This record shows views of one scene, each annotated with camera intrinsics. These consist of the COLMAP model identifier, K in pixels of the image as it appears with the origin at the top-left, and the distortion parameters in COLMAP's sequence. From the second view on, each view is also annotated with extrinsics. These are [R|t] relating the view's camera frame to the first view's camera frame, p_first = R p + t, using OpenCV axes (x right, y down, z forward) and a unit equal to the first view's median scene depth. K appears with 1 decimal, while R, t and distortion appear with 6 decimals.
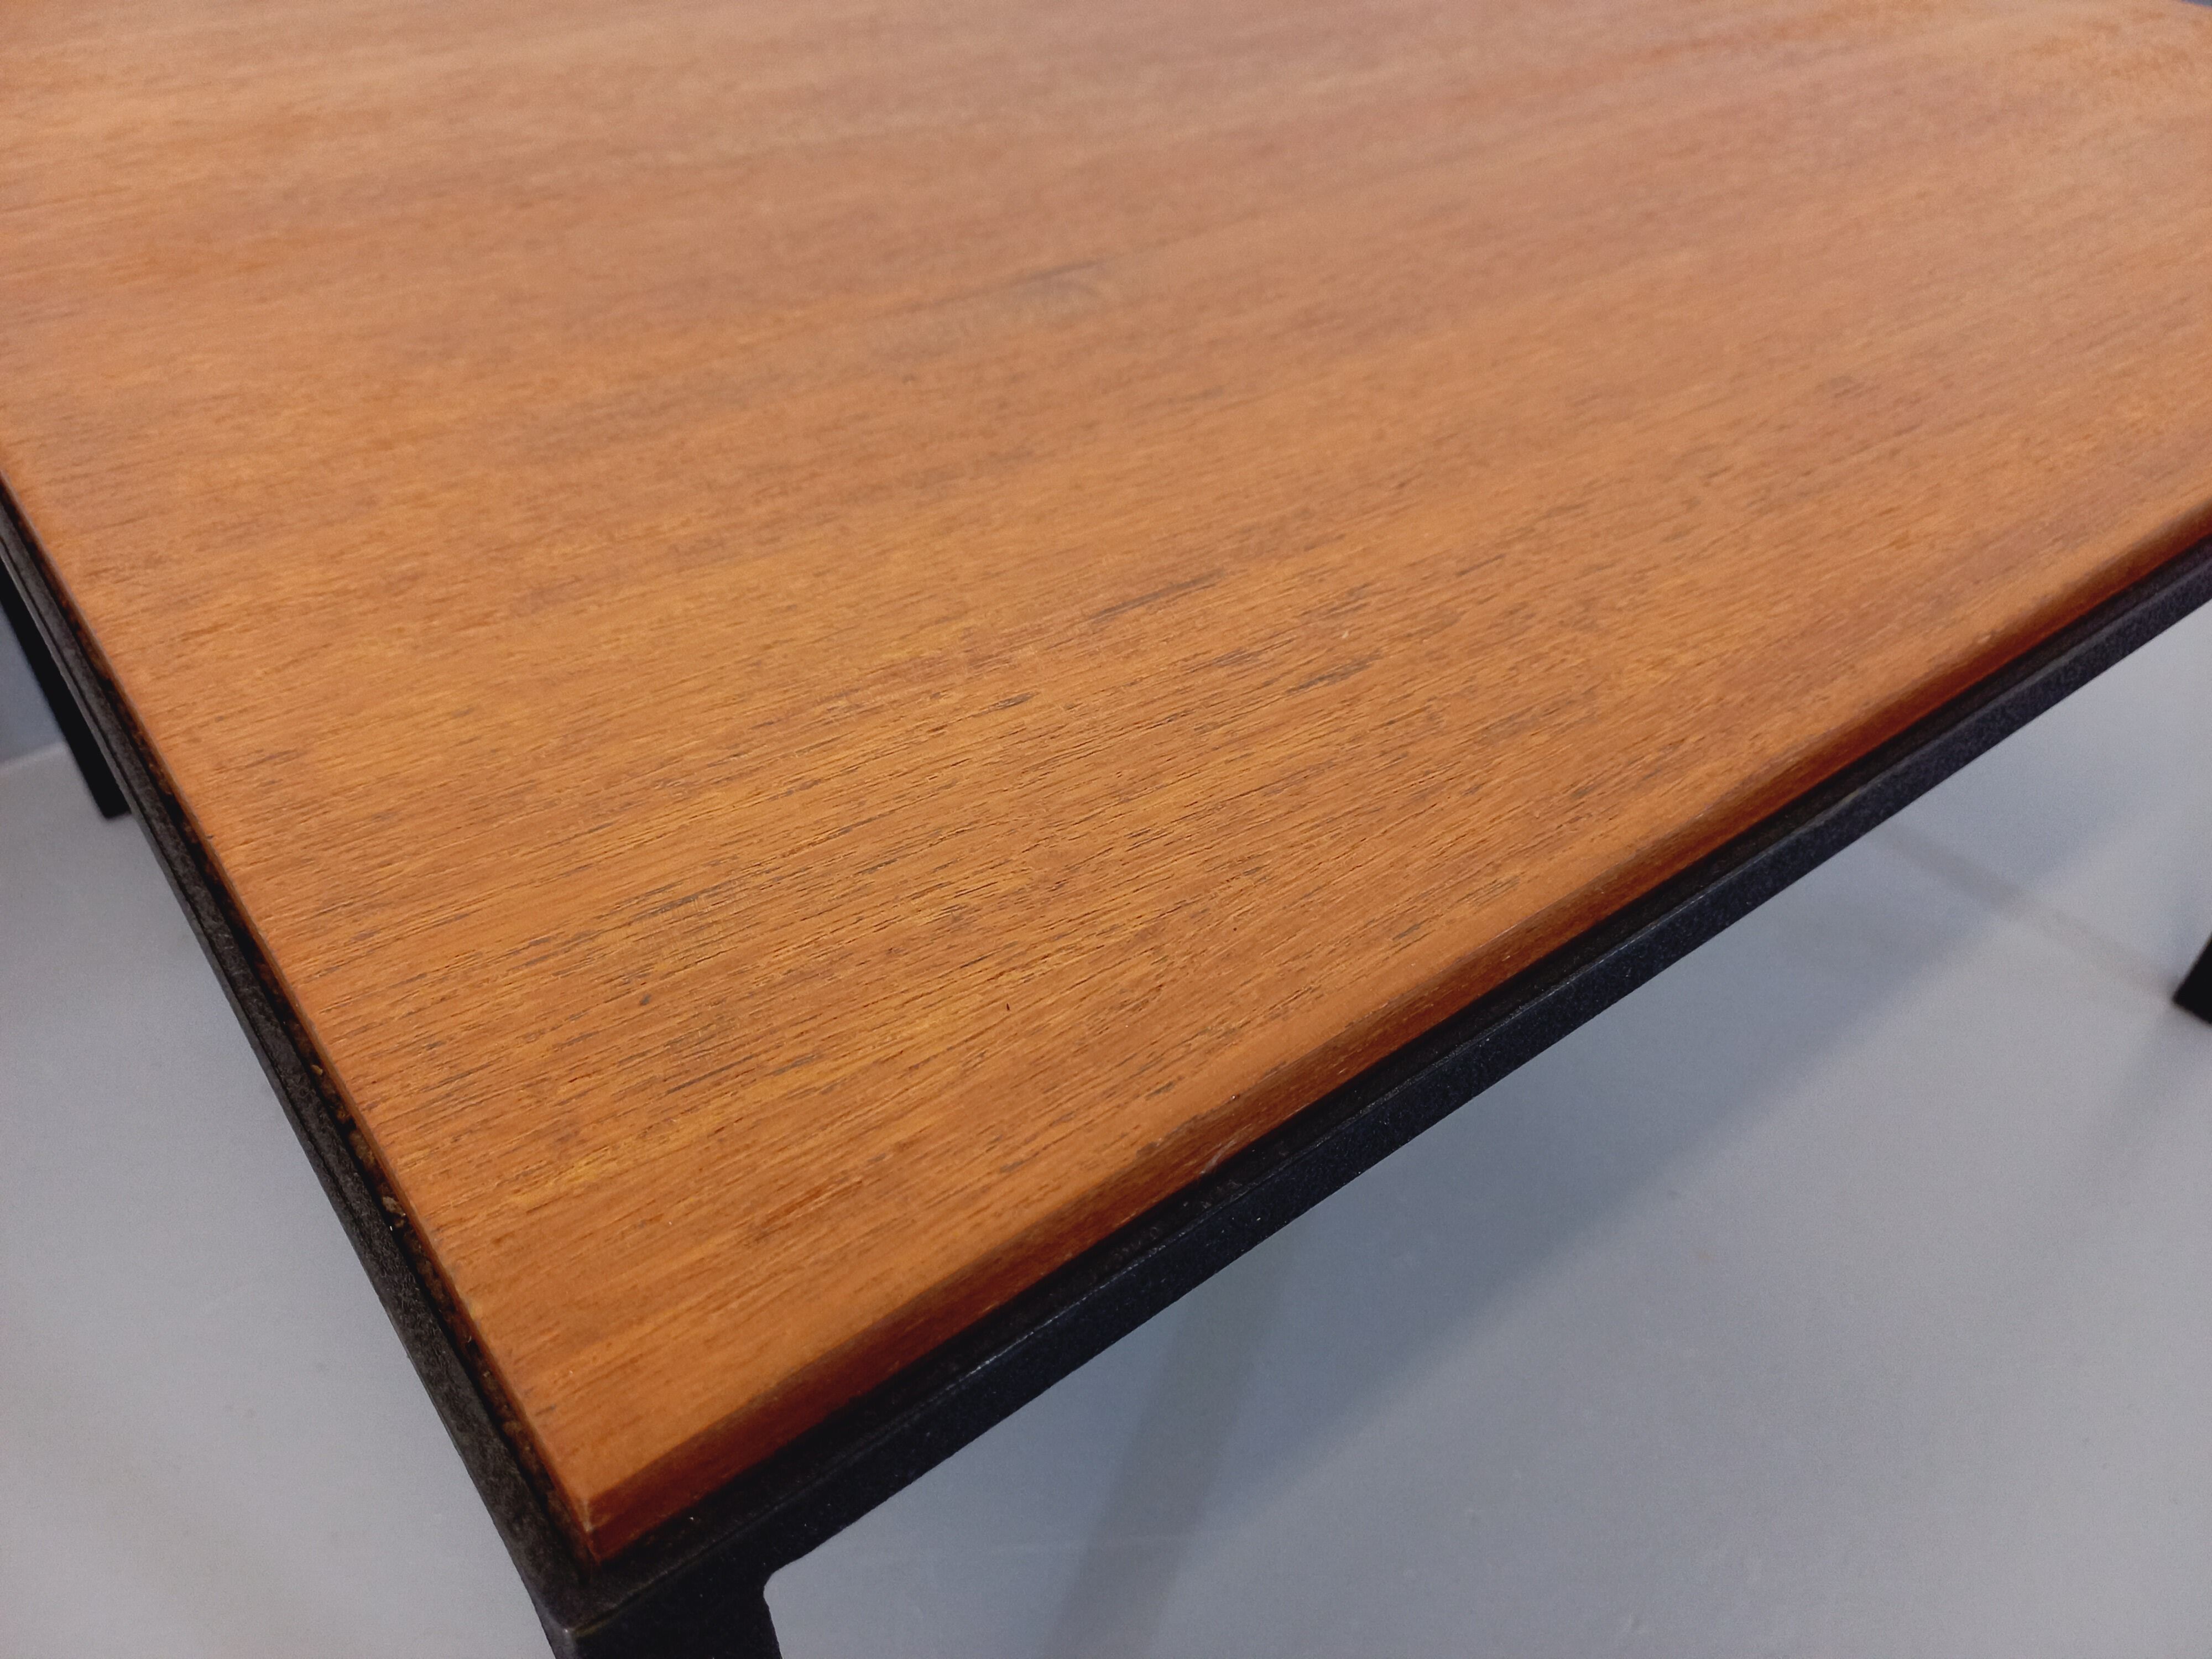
lens RADIAL K [[1674.1, 0, 1106.0], [0, 1674.1, 829.5], [0, 0, 1]] dist [0.076448, -0.134977]
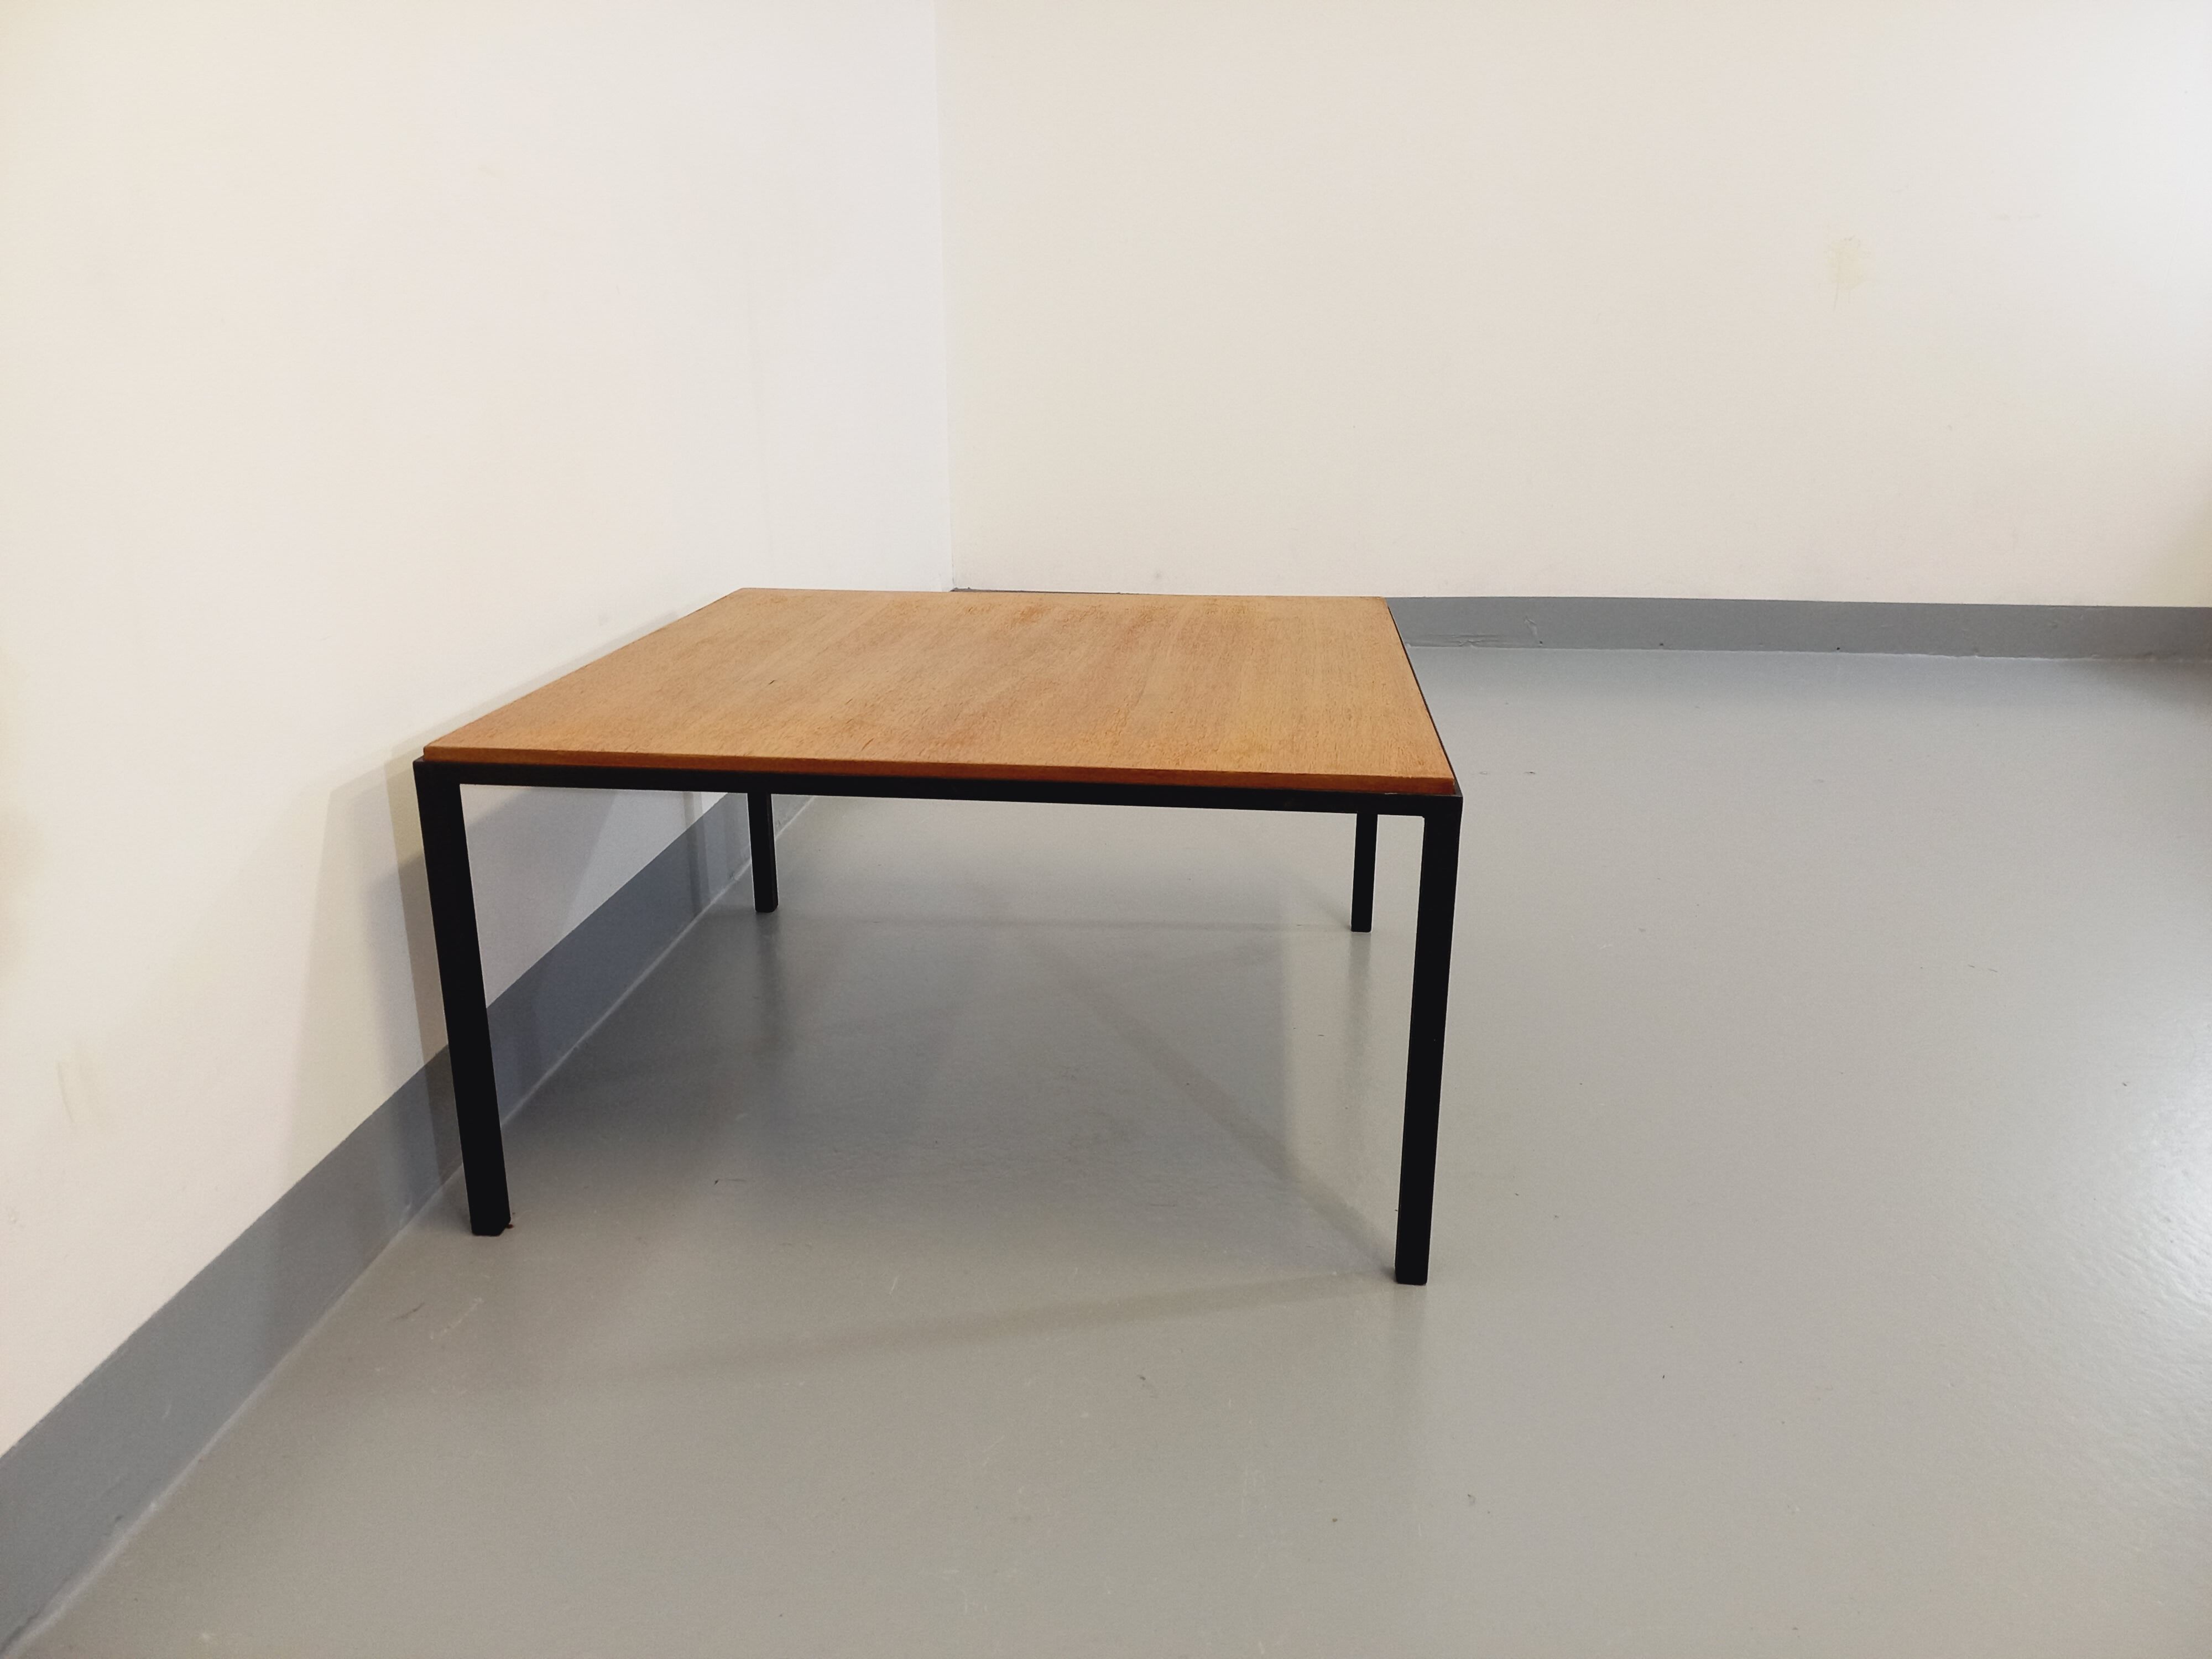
lens RADIAL K [[1621.9, 0, 1094.0], [0, 1621.9, 809.8], [0, 0, 1]] dist [0.091501, -0.103100]
pose [[0.689826, -0.228619, 0.686930, -2.768312], [0.479660, 0.855026, -0.197119, 0.528121], [-0.542278, 0.465471, 0.699479, -1.260842]]
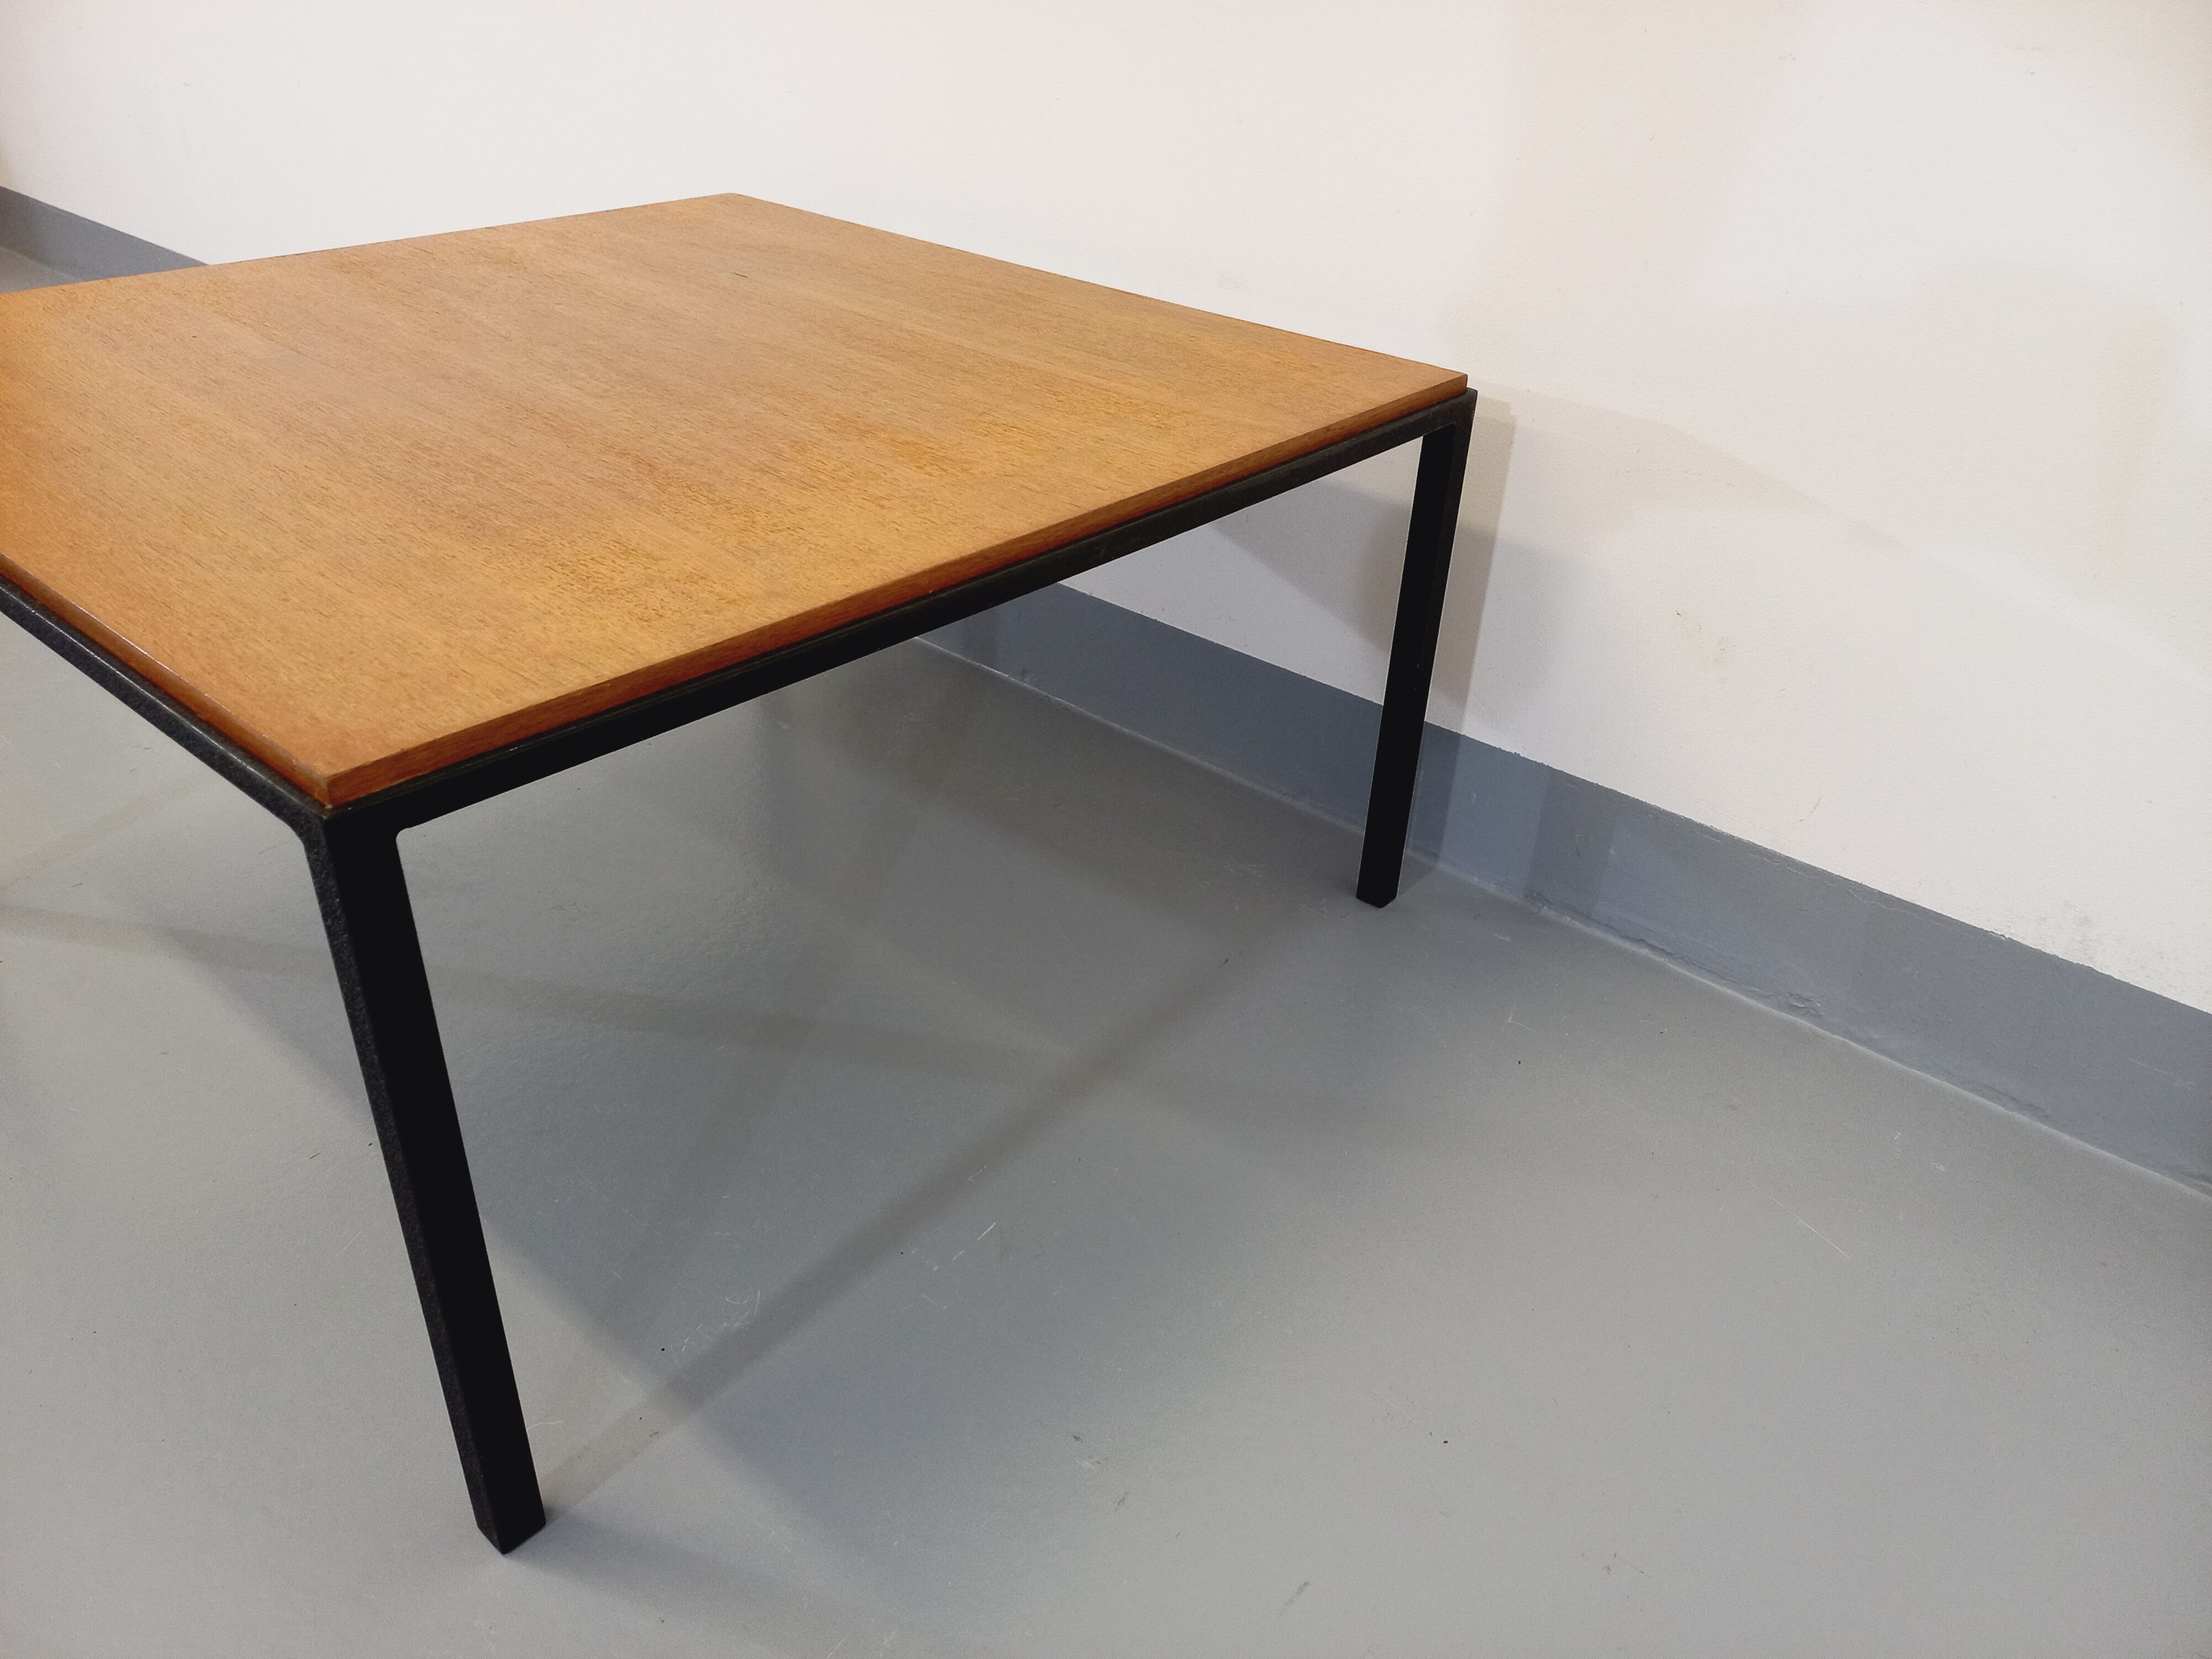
lens RADIAL K [[1623.7, 0, 1106.0], [0, 1623.7, 829.5], [0, 0, 1]] dist [0.086501, -0.091520]
pose [[0.190433, 0.496833, -0.846695, 2.896416], [-0.661693, 0.702079, 0.263150, -1.434680], [0.725188, 0.510139, 0.462449, 1.308705]]
